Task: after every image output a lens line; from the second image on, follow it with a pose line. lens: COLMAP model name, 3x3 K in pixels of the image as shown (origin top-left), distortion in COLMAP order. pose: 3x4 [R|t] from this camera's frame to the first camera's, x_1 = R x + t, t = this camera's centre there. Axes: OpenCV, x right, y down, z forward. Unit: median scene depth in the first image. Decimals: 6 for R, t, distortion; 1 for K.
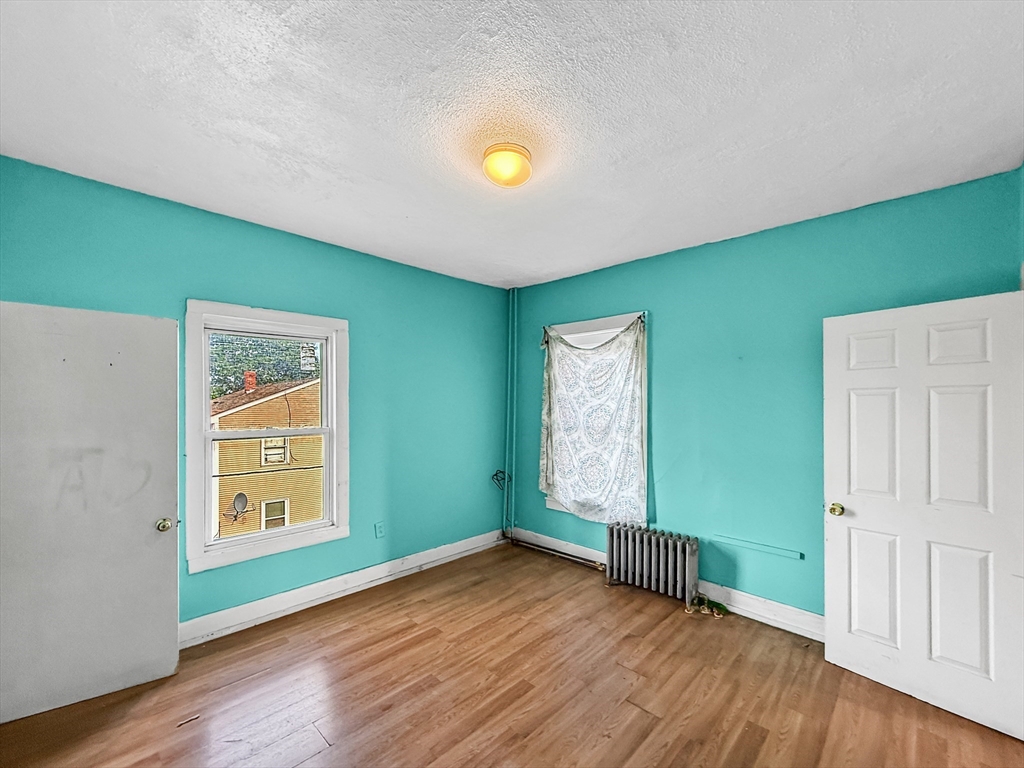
lens RADIAL K [[407.3, 0, 512.0], [0, 407.3, 384.0], [0, 0, 1]] dist [-0.000858, -0.000005]
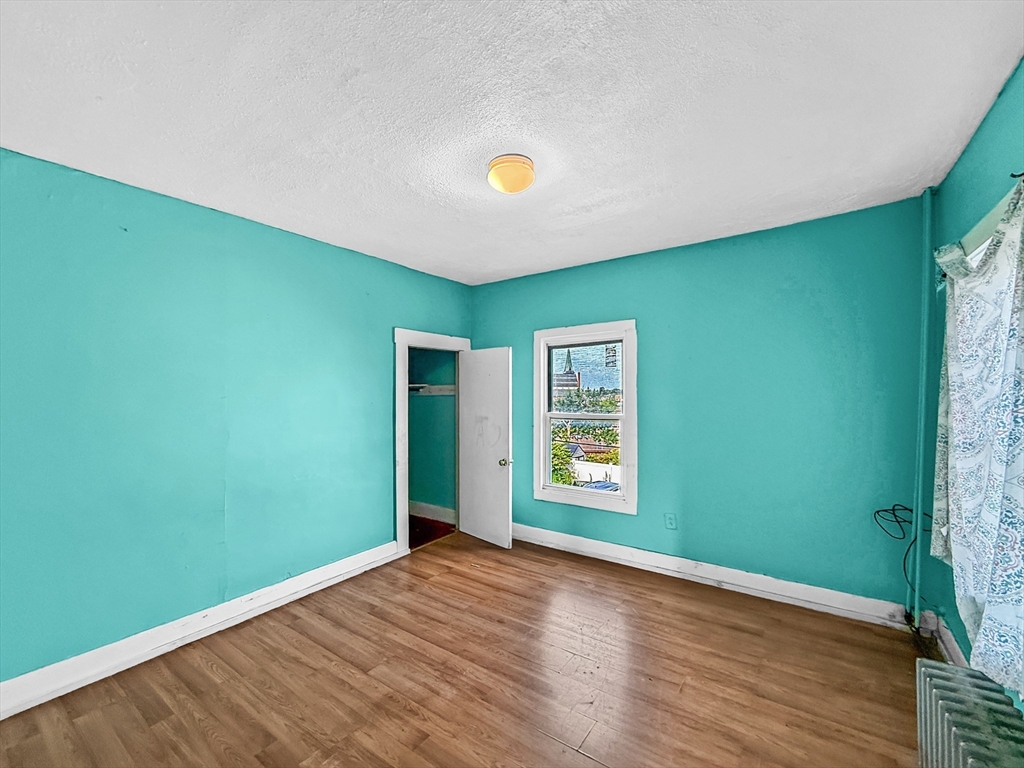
lens RADIAL K [[397.2, 0, 513.4], [0, 397.2, 382.6], [0, 0, 1]] dist [-0.000832, -0.000056]
pose [[0.208820, -0.029848, -0.977498, 0.622347], [0.051191, 0.998497, -0.019553, 0.023961], [0.976613, -0.045956, 0.210035, 0.499034]]
